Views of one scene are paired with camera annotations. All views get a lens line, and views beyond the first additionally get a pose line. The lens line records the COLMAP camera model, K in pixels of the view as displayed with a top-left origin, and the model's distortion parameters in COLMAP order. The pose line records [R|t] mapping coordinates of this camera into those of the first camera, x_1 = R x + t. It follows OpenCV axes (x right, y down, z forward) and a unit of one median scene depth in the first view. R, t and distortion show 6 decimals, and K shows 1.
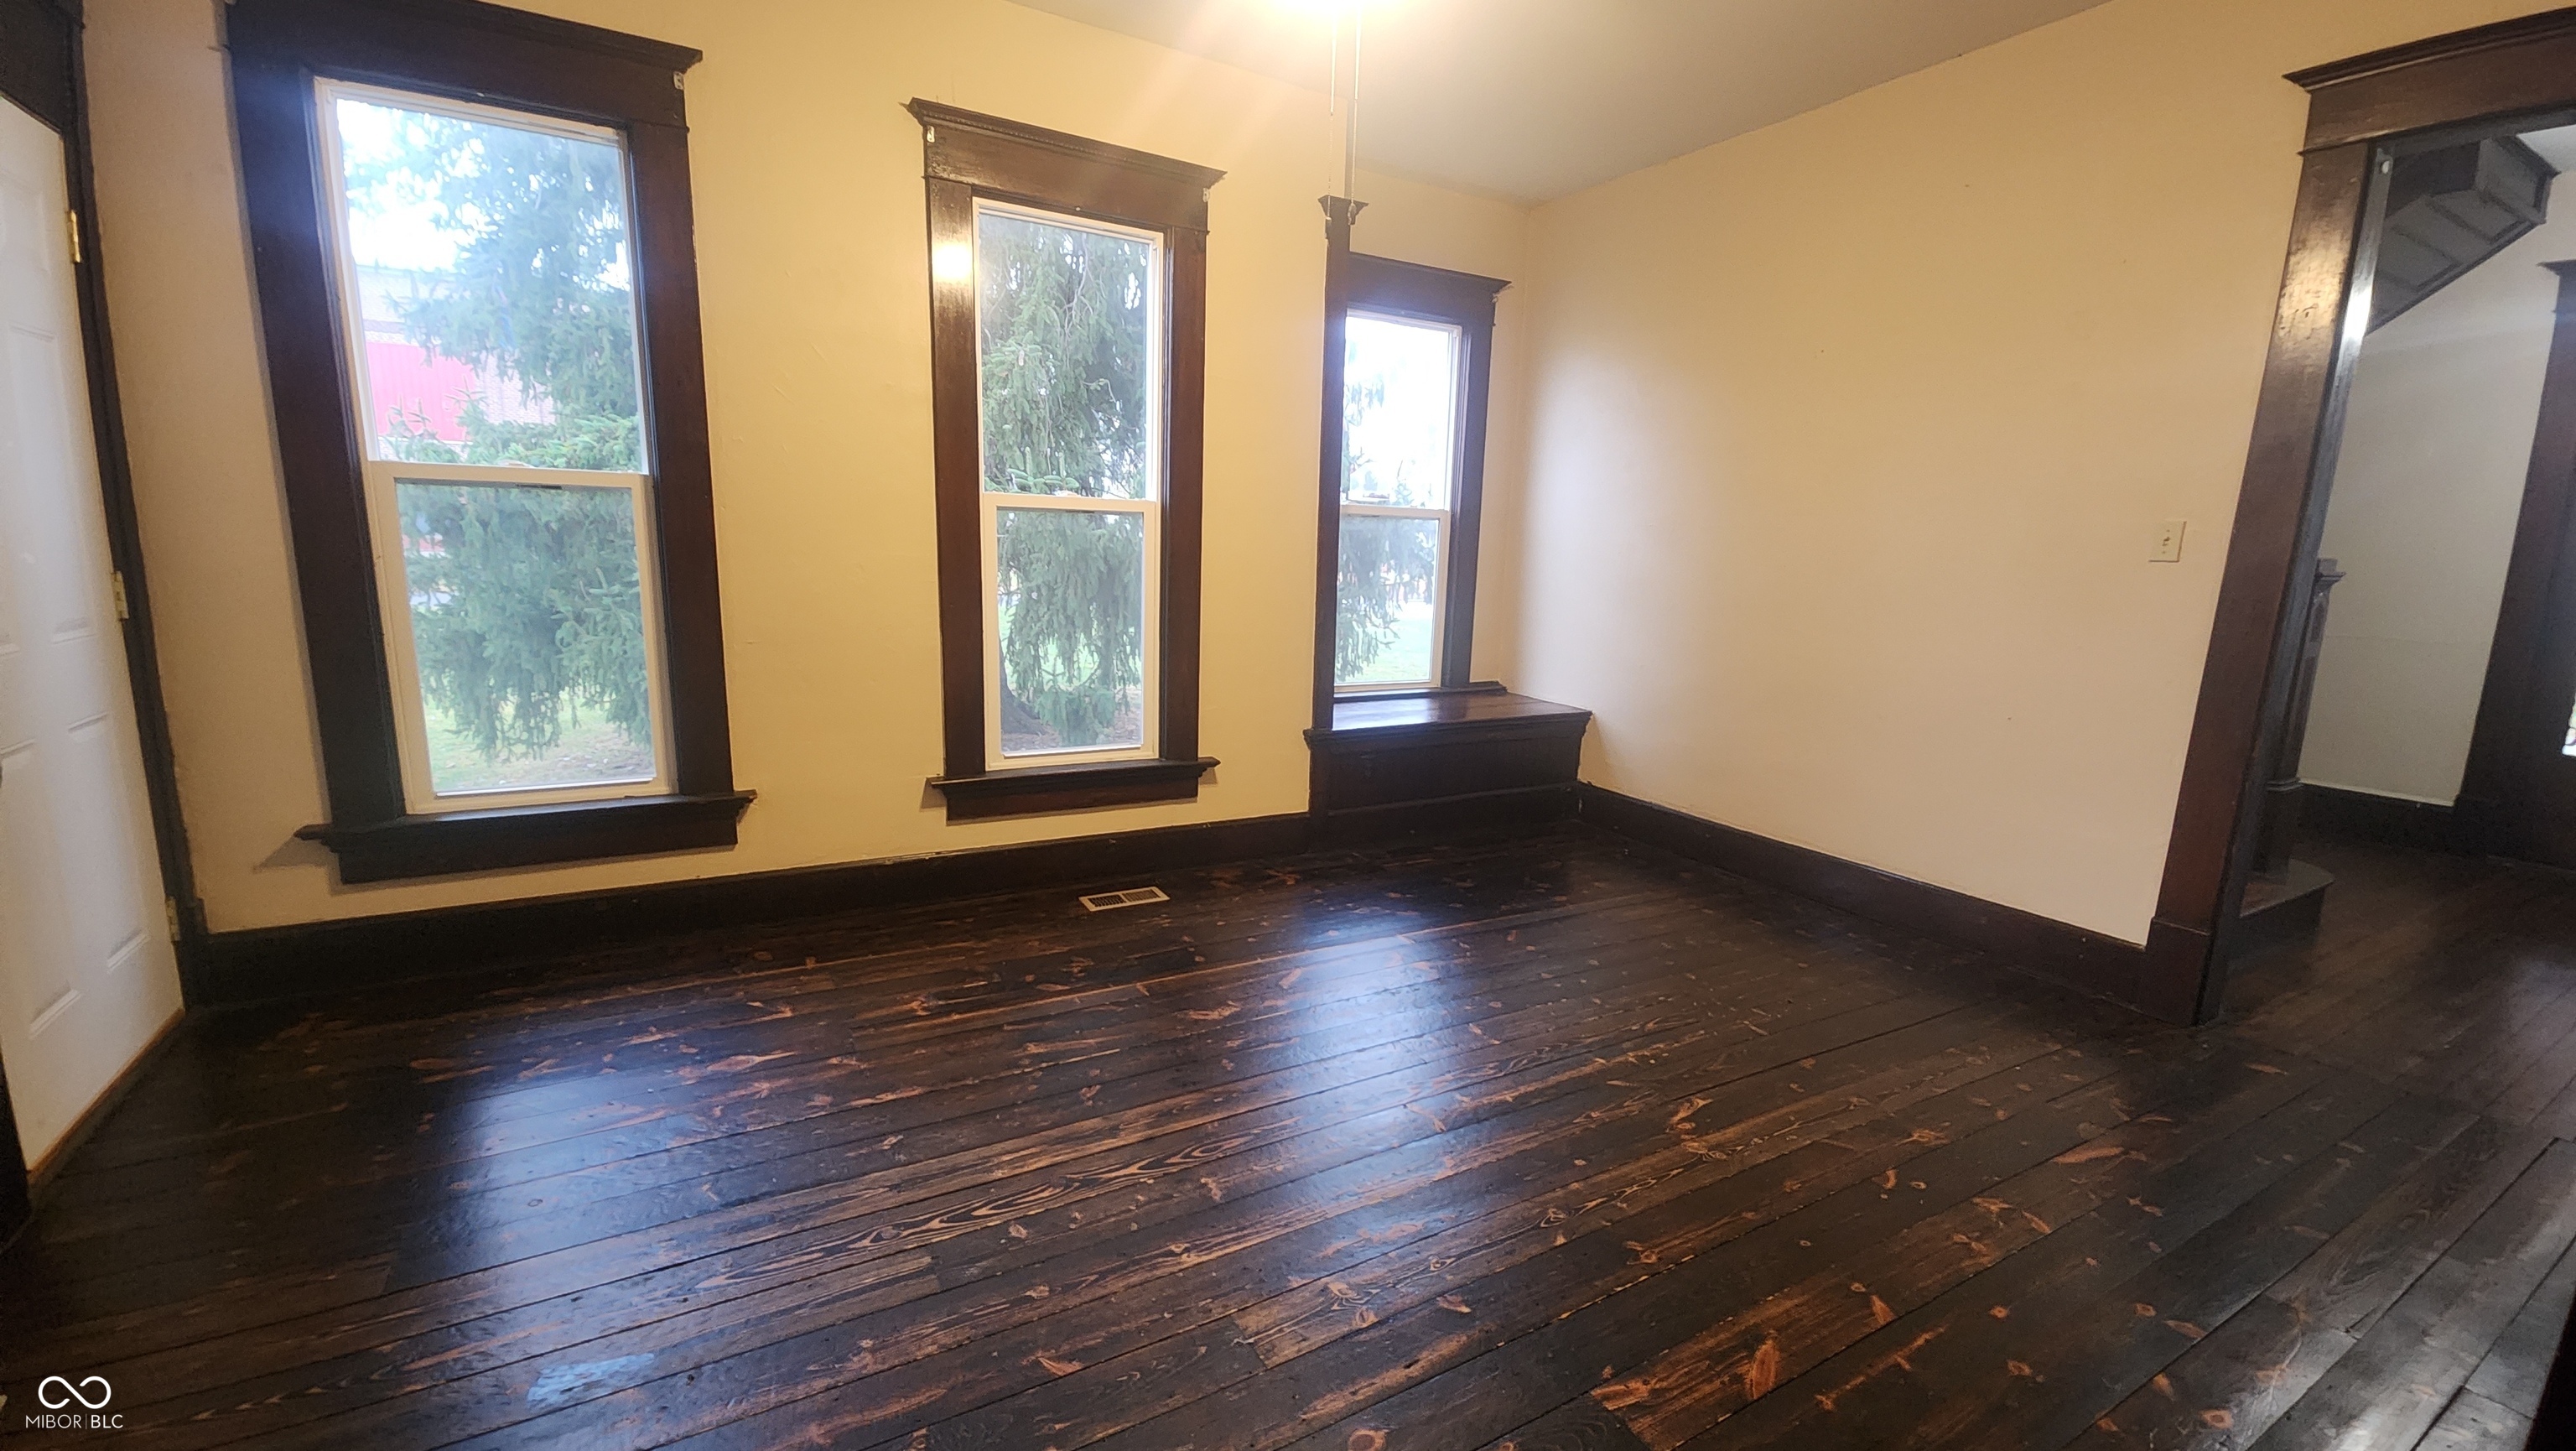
lens RADIAL K [[1085.9, 0, 1288.0], [0, 1085.9, 725.5], [0, 0, 1]] dist [0.001318, -0.000031]
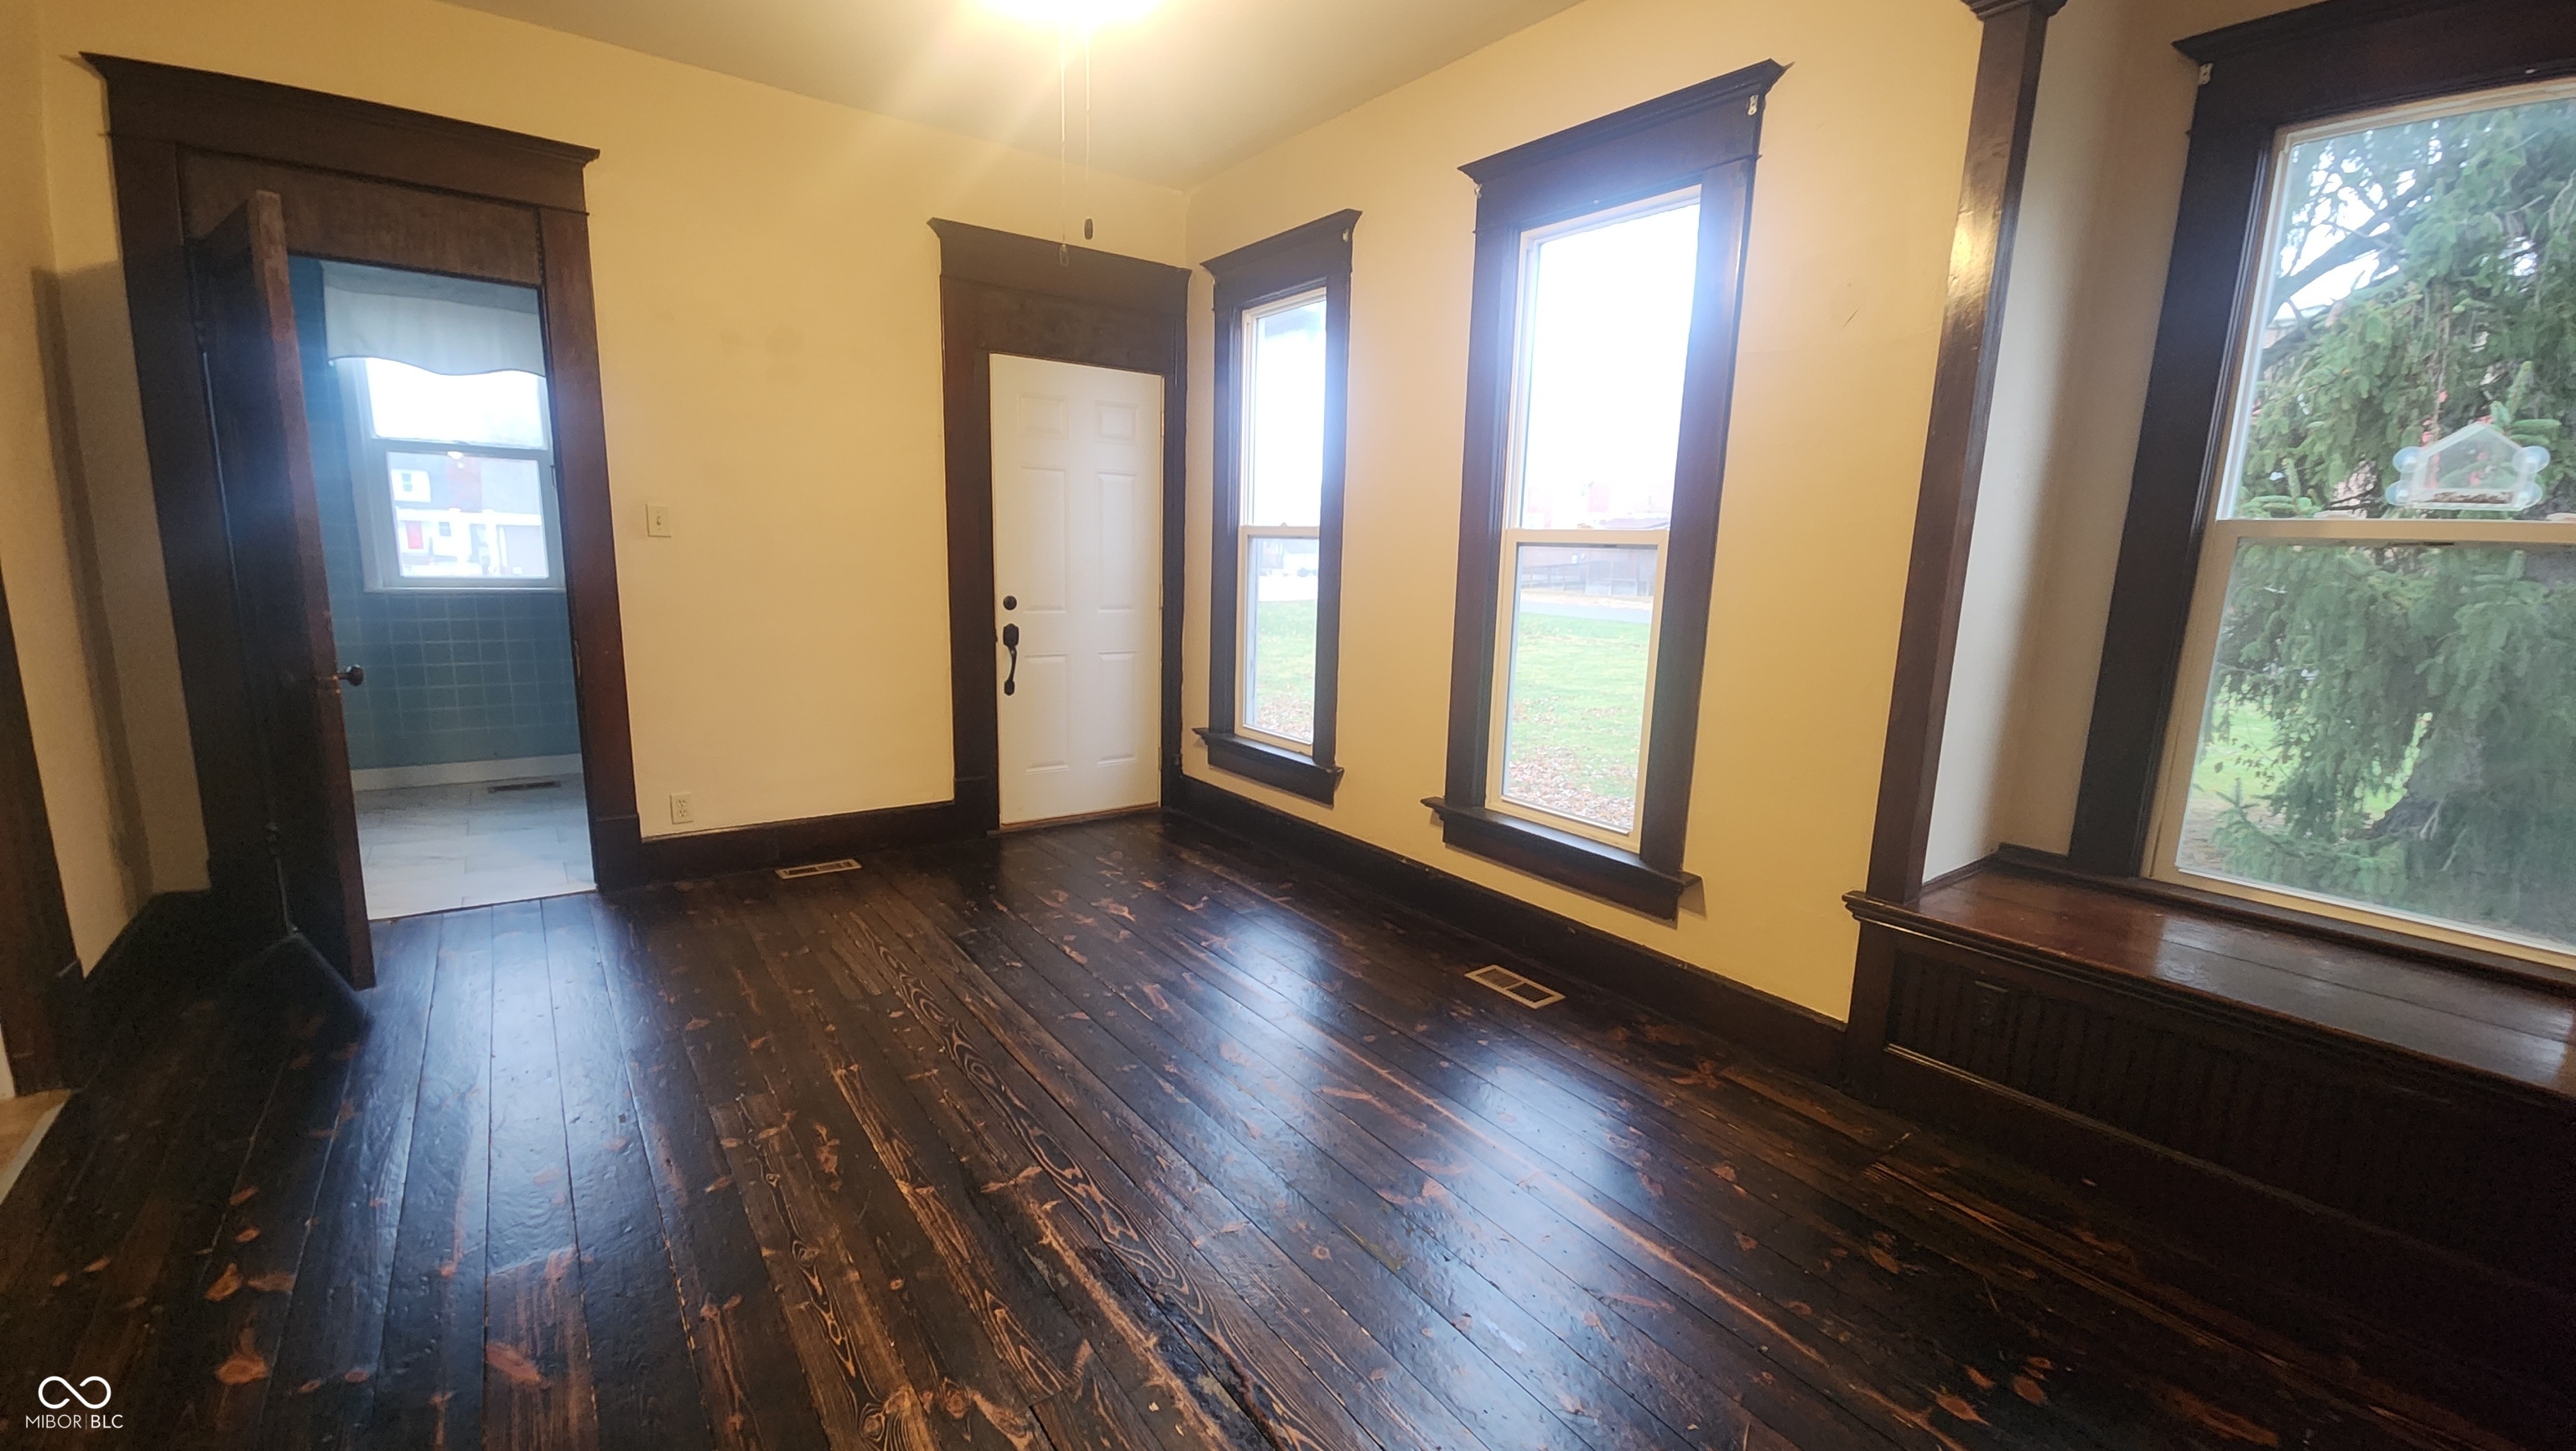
lens RADIAL K [[1049.0, 0, 1288.0], [0, 1049.0, 725.5], [0, 0, 1]] dist [-0.037393, -0.000089]
pose [[0.120920, 0.134683, -0.983483, 0.701815], [-0.207705, 0.972255, 0.107608, -0.107775], [0.970689, 0.191262, 0.145539, 0.753843]]
